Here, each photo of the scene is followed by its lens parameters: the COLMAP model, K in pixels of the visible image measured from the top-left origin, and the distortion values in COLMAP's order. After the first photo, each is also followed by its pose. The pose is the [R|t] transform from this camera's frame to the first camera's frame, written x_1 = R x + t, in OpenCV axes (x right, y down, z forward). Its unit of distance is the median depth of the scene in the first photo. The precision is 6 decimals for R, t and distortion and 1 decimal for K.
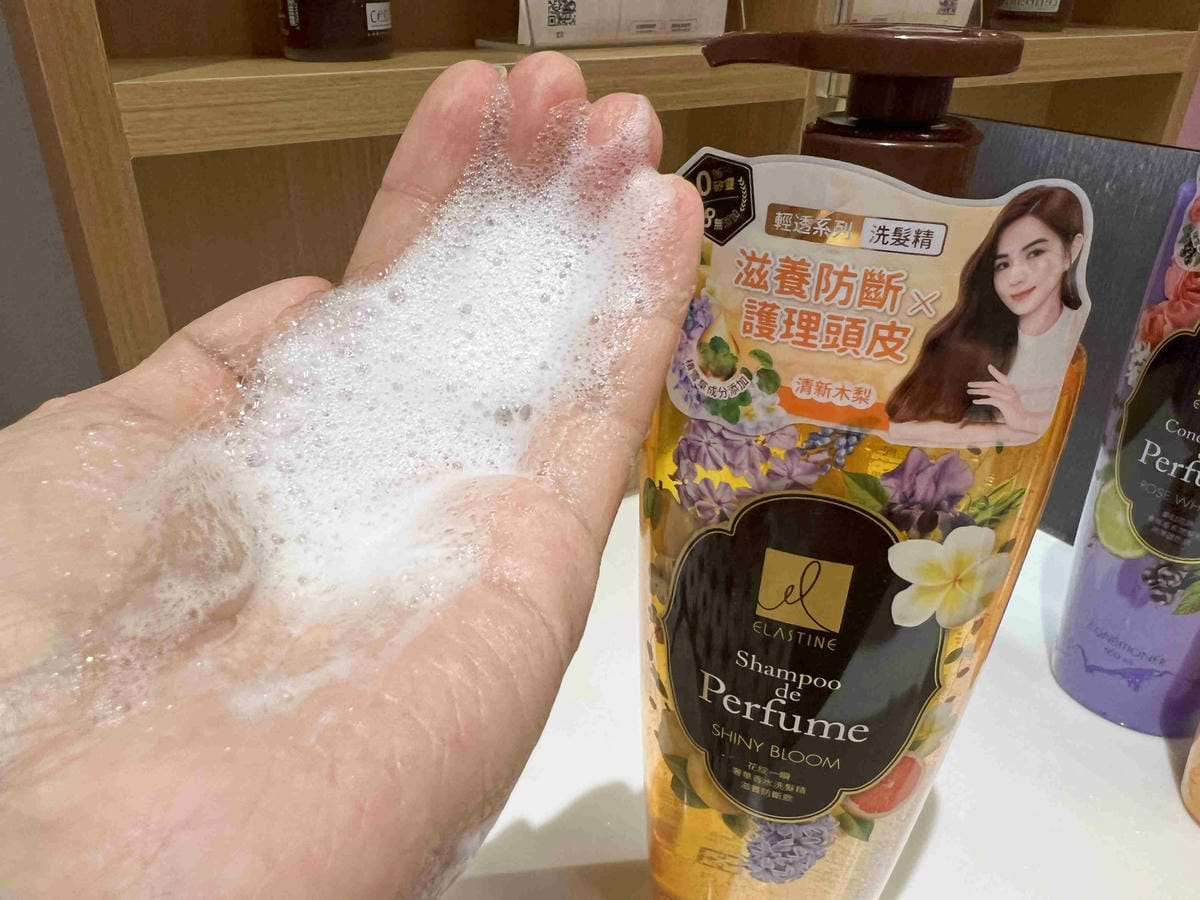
lens RADIAL K [[766.7, 0, 600.0], [0, 766.7, 450.0], [0, 0, 1]] dist [-0.000248, 0.001026]
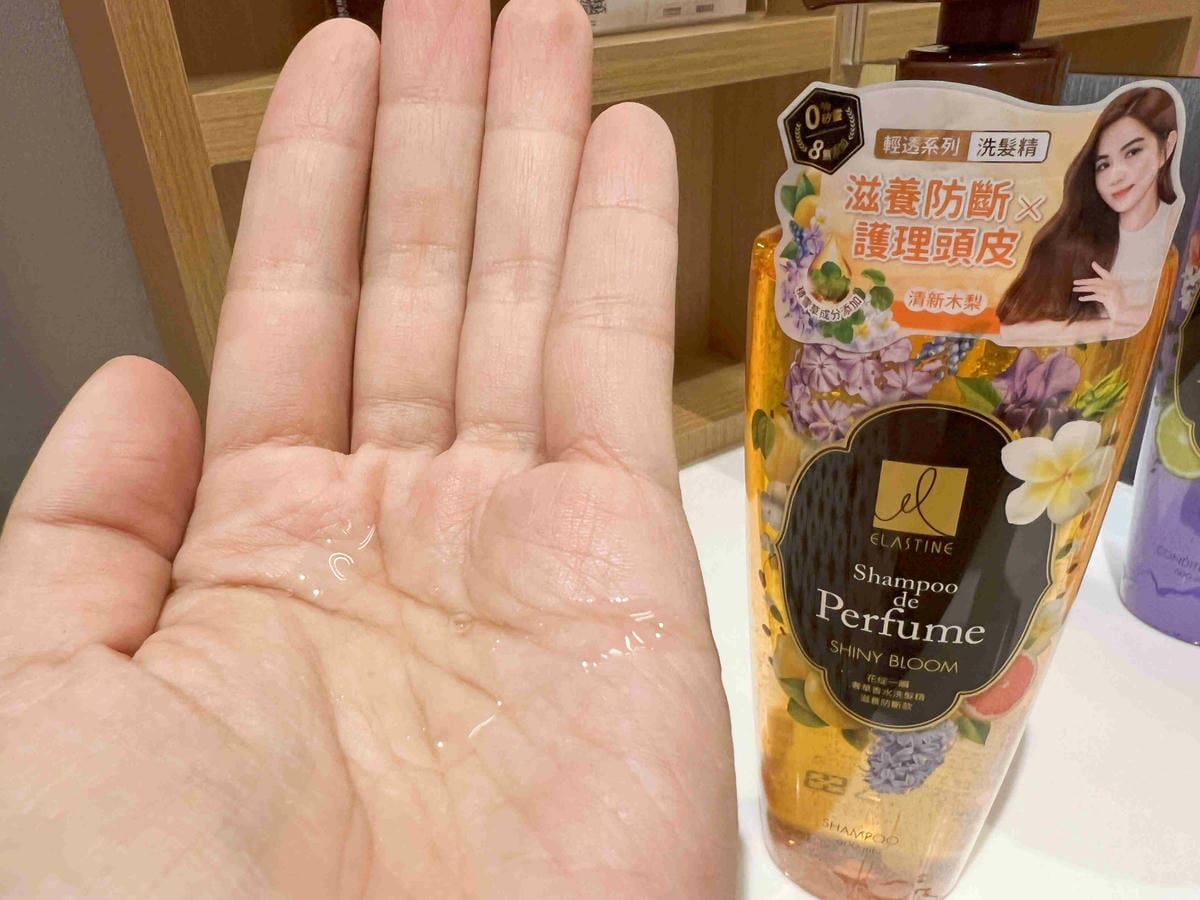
lens RADIAL K [[767.8, 0, 600.0], [0, 767.8, 450.0], [0, 0, 1]] dist [-0.003564, 0.000348]
pose [[0.997260, -0.072816, -0.013044, -0.171027], [0.072731, 0.997328, -0.006865, 0.098900], [0.013509, 0.005897, 0.999891, -0.077601]]
